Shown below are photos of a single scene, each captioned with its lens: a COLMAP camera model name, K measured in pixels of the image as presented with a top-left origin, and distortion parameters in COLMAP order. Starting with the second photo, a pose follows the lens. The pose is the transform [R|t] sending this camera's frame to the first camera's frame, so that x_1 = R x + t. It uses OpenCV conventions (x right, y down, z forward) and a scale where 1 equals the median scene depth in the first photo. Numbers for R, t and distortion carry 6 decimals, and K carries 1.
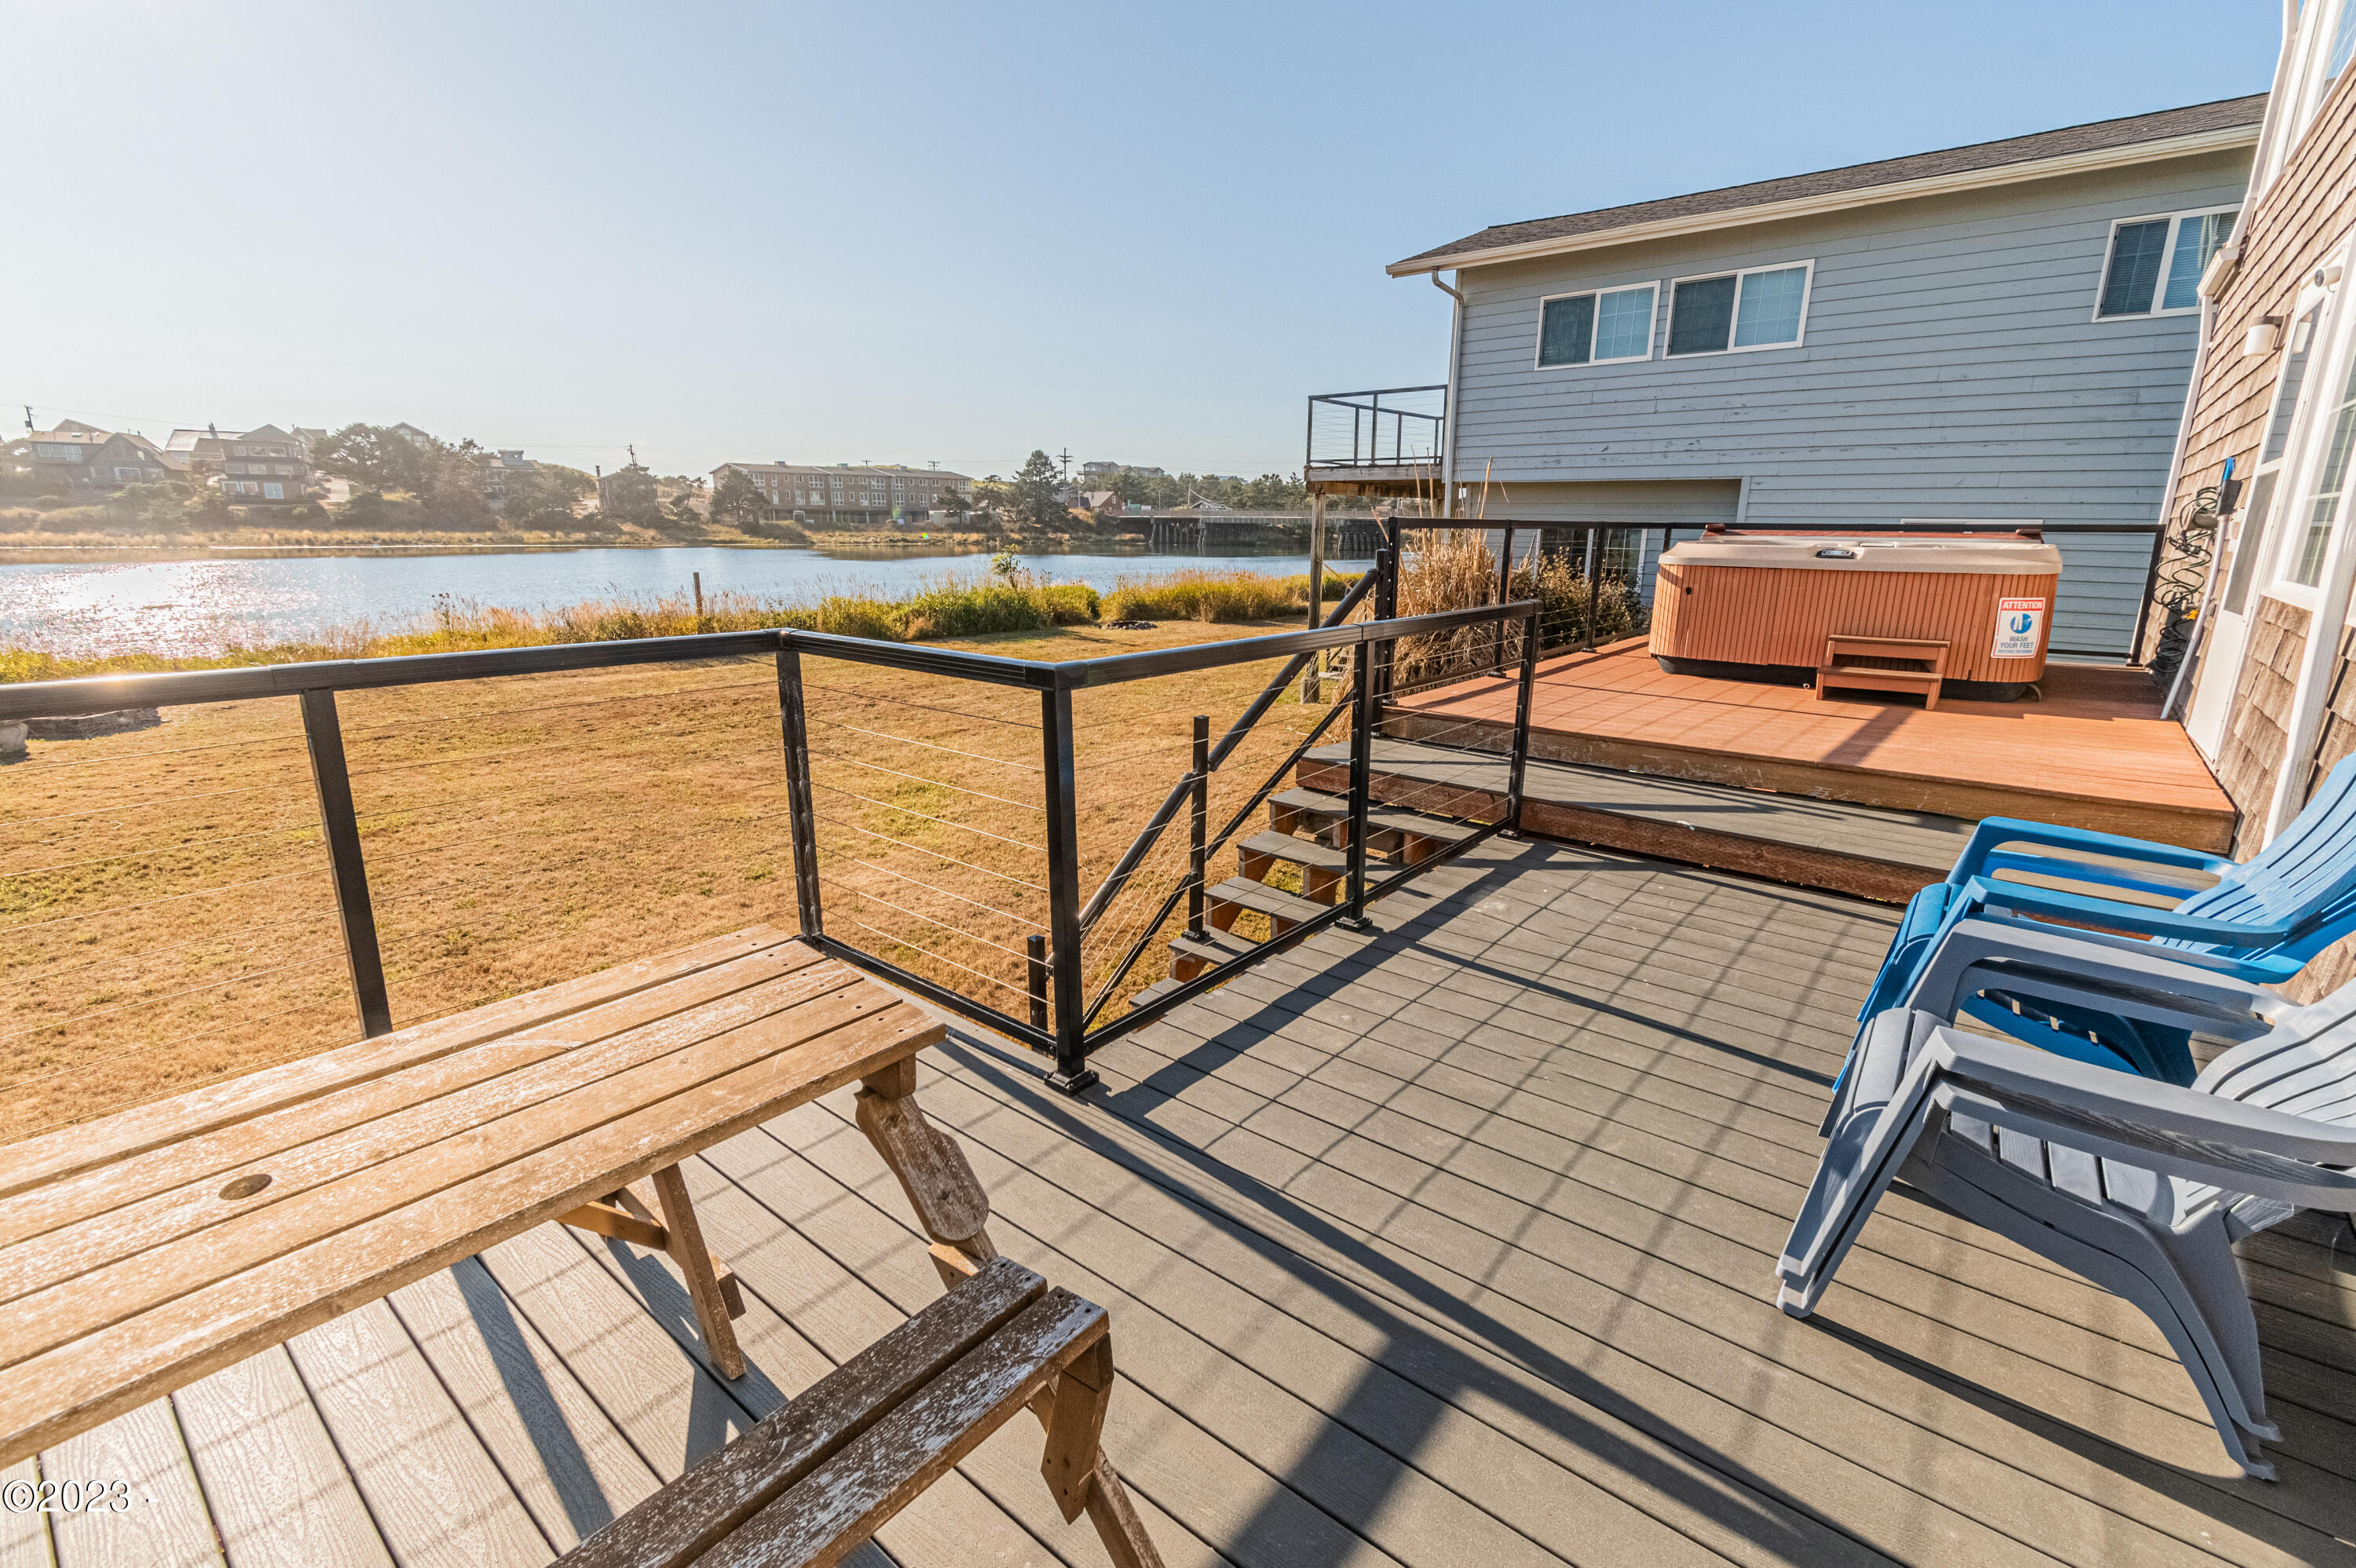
lens RADIAL K [[1042.6, 0, 1189.3], [0, 1042.6, 783.1], [0, 0, 1]] dist [0.001389, 0.000070]
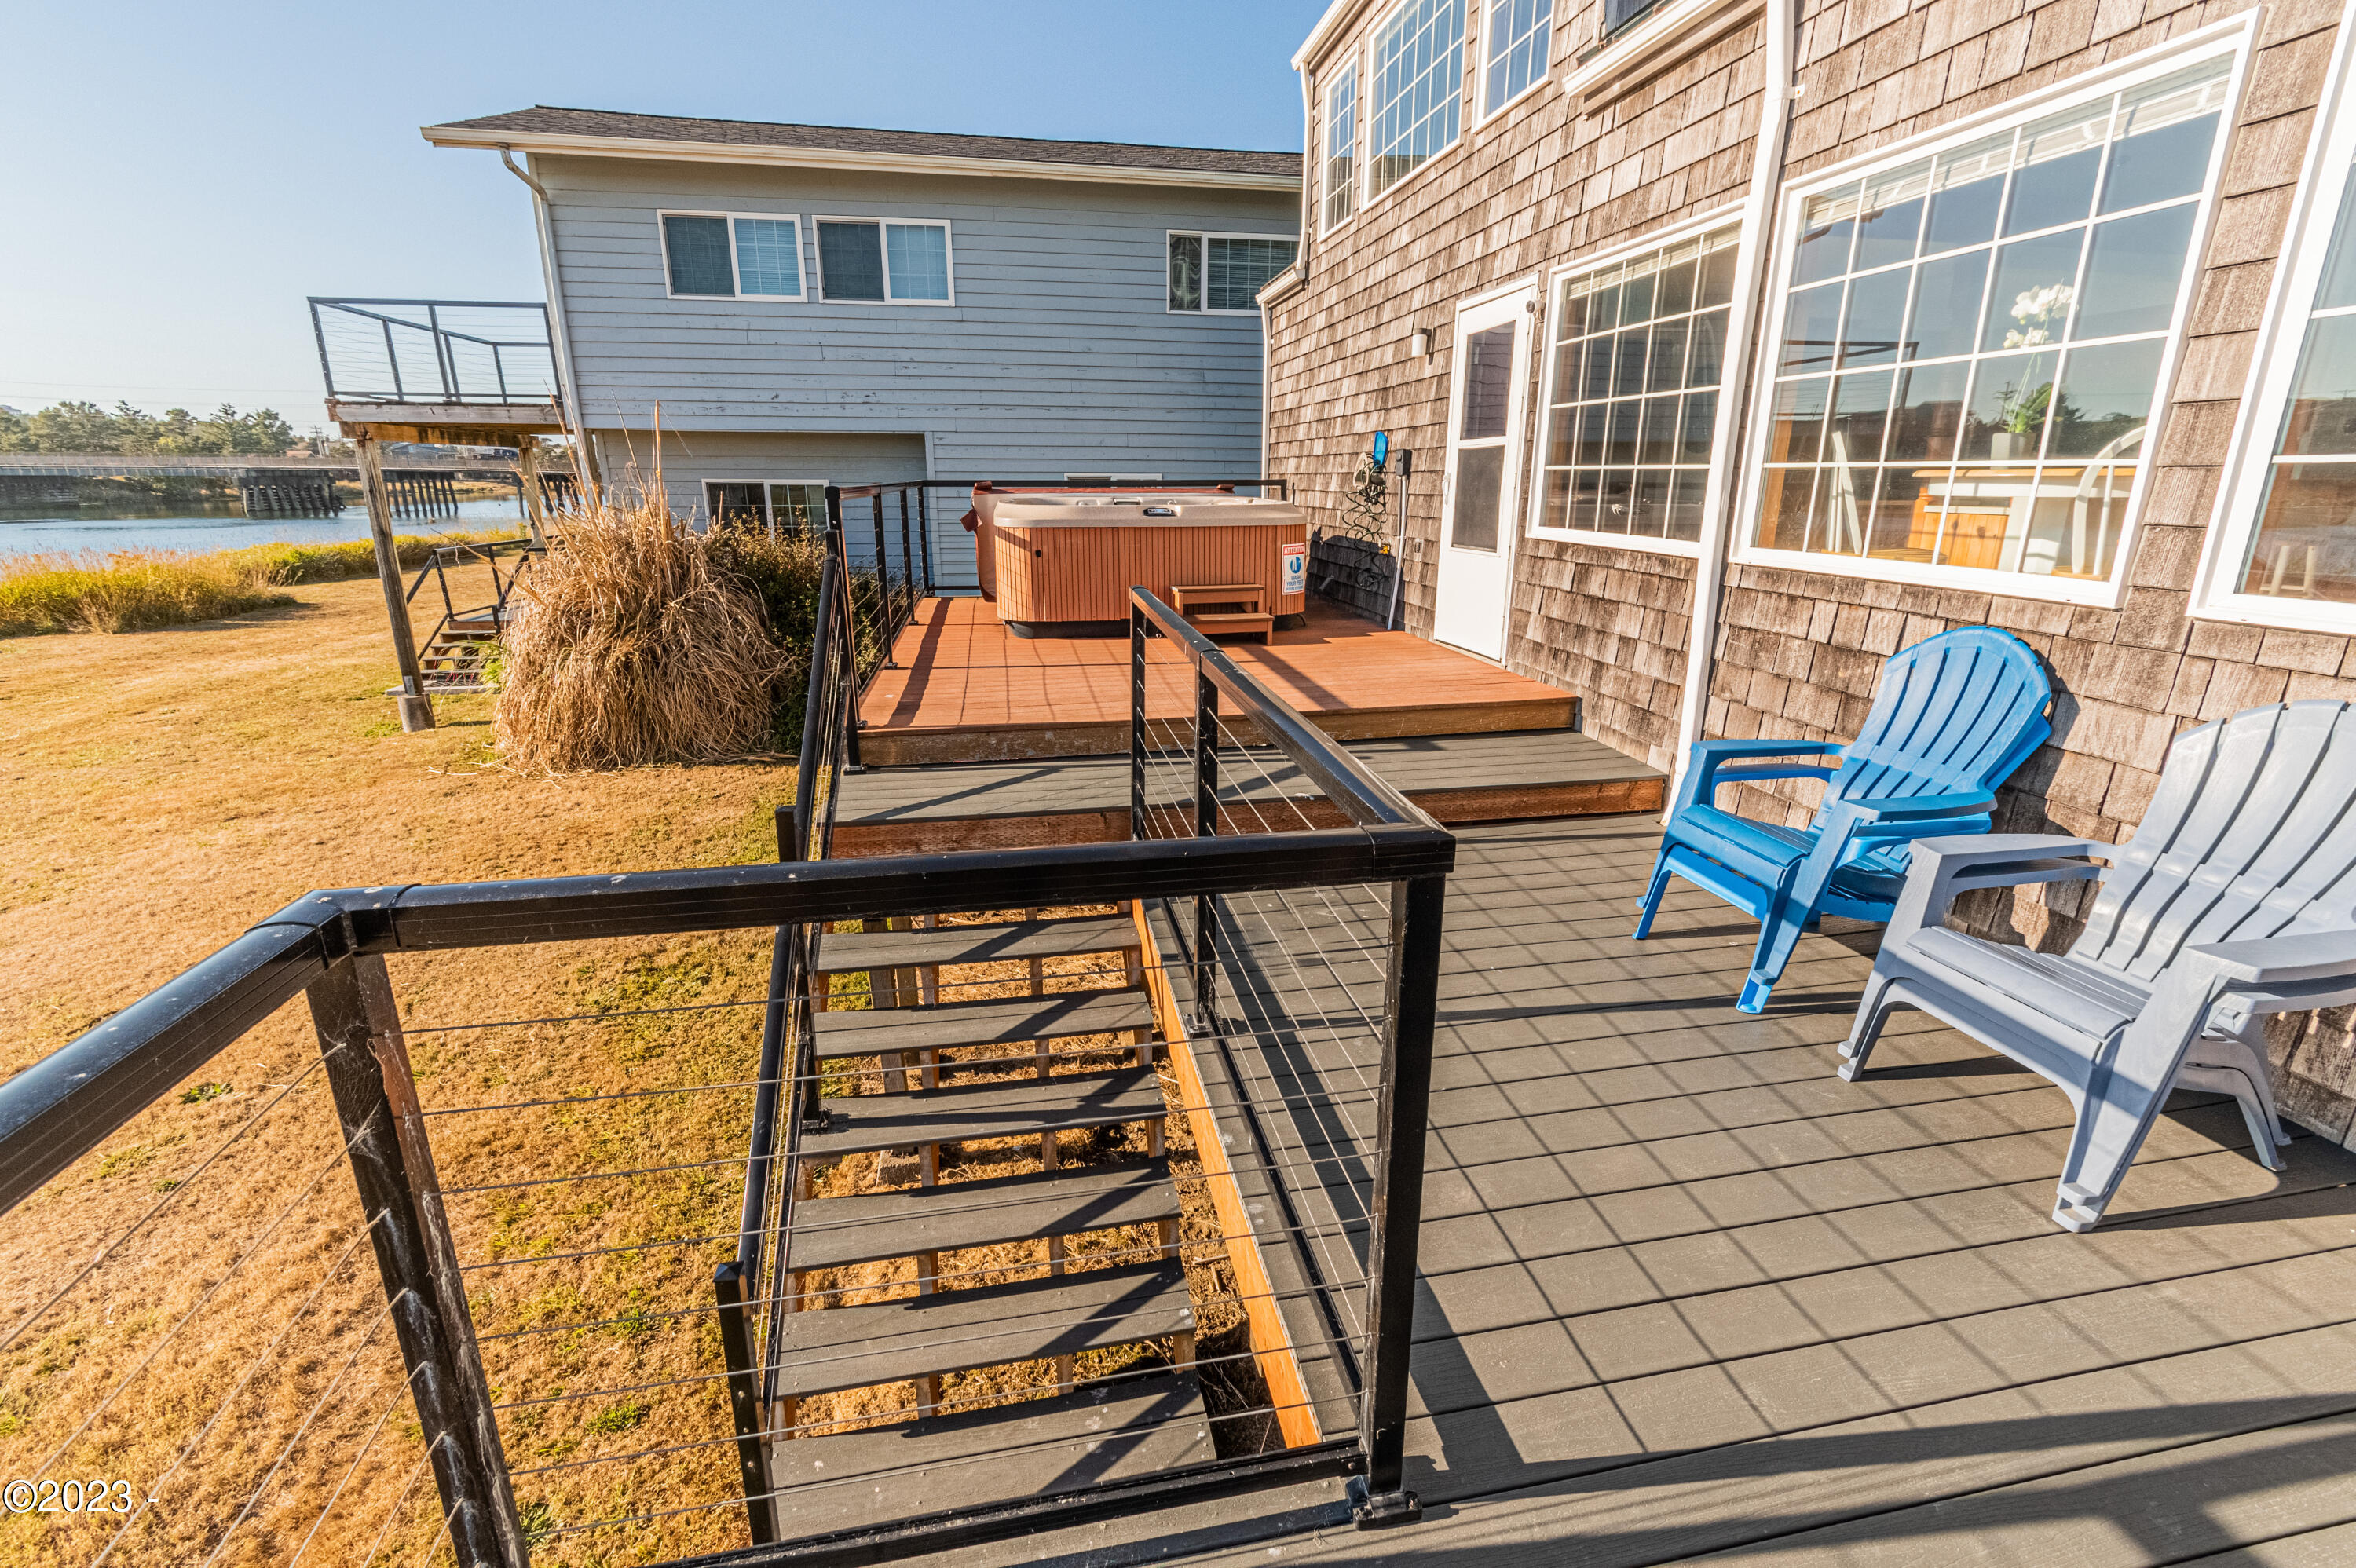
lens RADIAL K [[1042.6, 0, 1192.2], [0, 1042.6, 778.8], [0, 0, 1]] dist [0.001389, 0.000070]
pose [[0.637521, -0.222829, 0.737505, -0.123129], [0.191011, 0.973089, 0.128893, -0.047260], [-0.746379, 0.058699, 0.662927, 0.156000]]
